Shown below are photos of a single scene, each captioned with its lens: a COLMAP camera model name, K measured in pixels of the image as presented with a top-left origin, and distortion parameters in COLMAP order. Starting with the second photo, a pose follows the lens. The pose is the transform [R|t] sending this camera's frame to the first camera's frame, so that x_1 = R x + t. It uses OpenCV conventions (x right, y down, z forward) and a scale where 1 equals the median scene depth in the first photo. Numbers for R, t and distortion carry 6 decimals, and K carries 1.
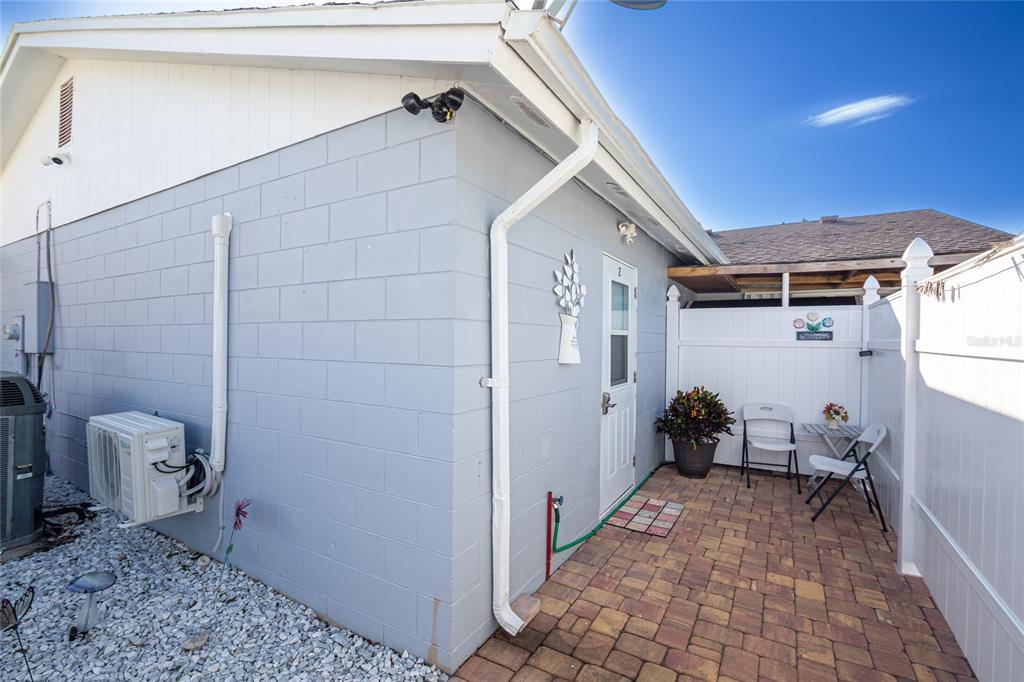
lens RADIAL K [[464.1, 0, 509.3], [0, 464.1, 353.3], [0, 0, 1]] dist [-0.003691, -0.000218]
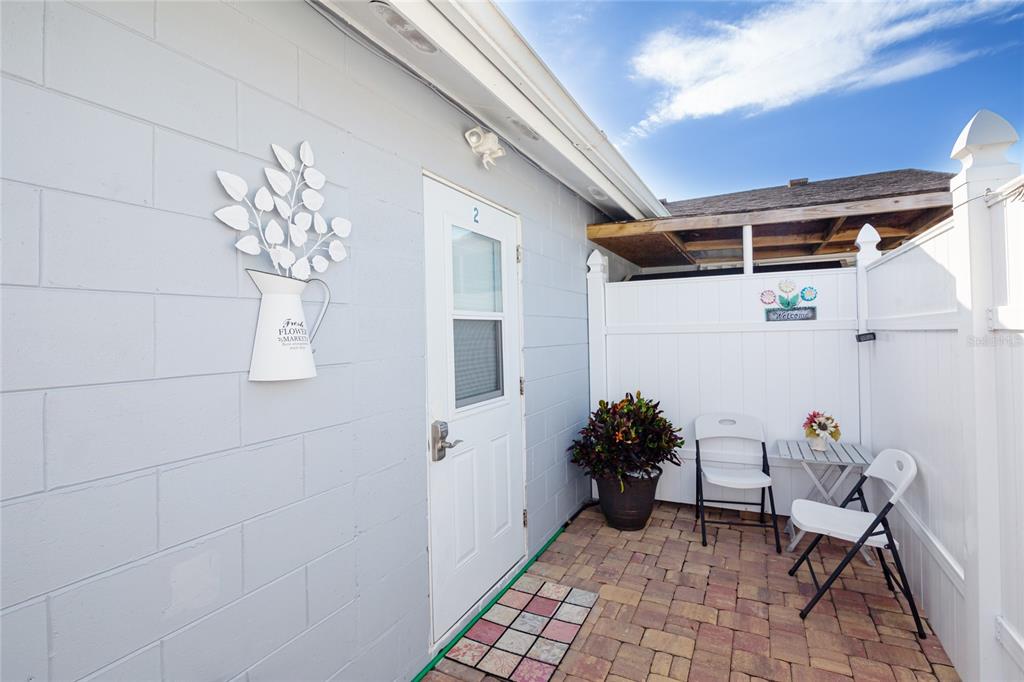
lens RADIAL K [[467.6, 0, 512.0], [0, 467.6, 341.0], [0, 0, 1]] dist [-0.011383, 0.000611]
pose [[0.998118, -0.032498, 0.052010, 0.254920], [0.033235, 0.999358, -0.013373, -0.002446], [-0.051542, 0.015076, 0.998557, 0.405860]]
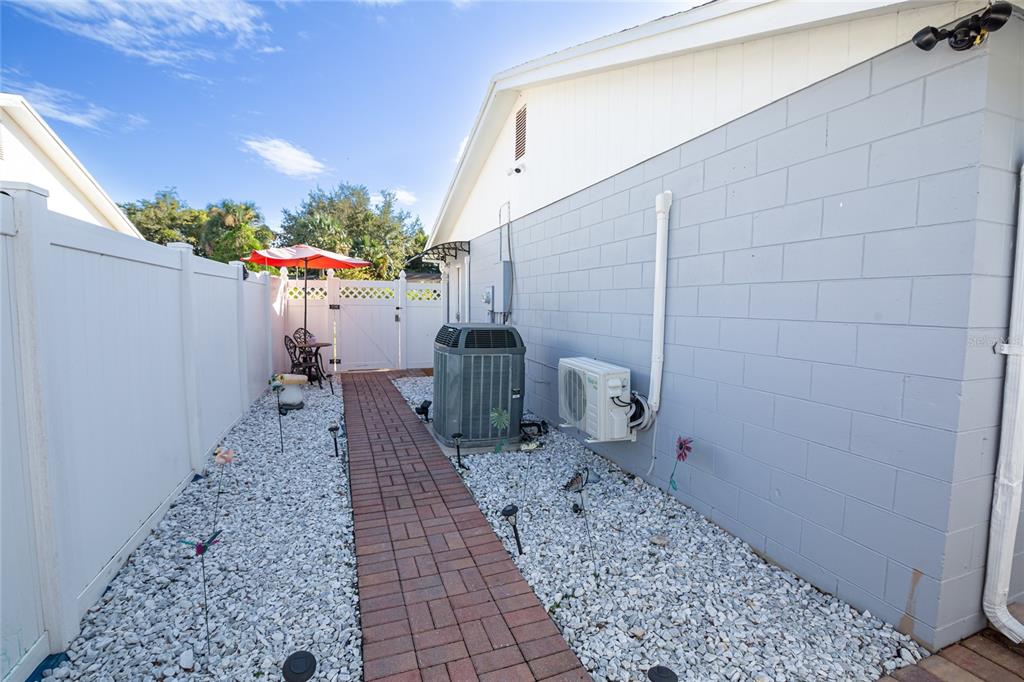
lens RADIAL K [[466.4, 0, 513.8], [0, 466.4, 349.8], [0, 0, 1]] dist [-0.011470, 0.000298]
pose [[0.793912, 0.058747, -0.605188, -0.146572], [-0.019509, 0.997270, 0.071214, 0.013080], [0.607719, -0.044731, 0.792891, -0.130707]]
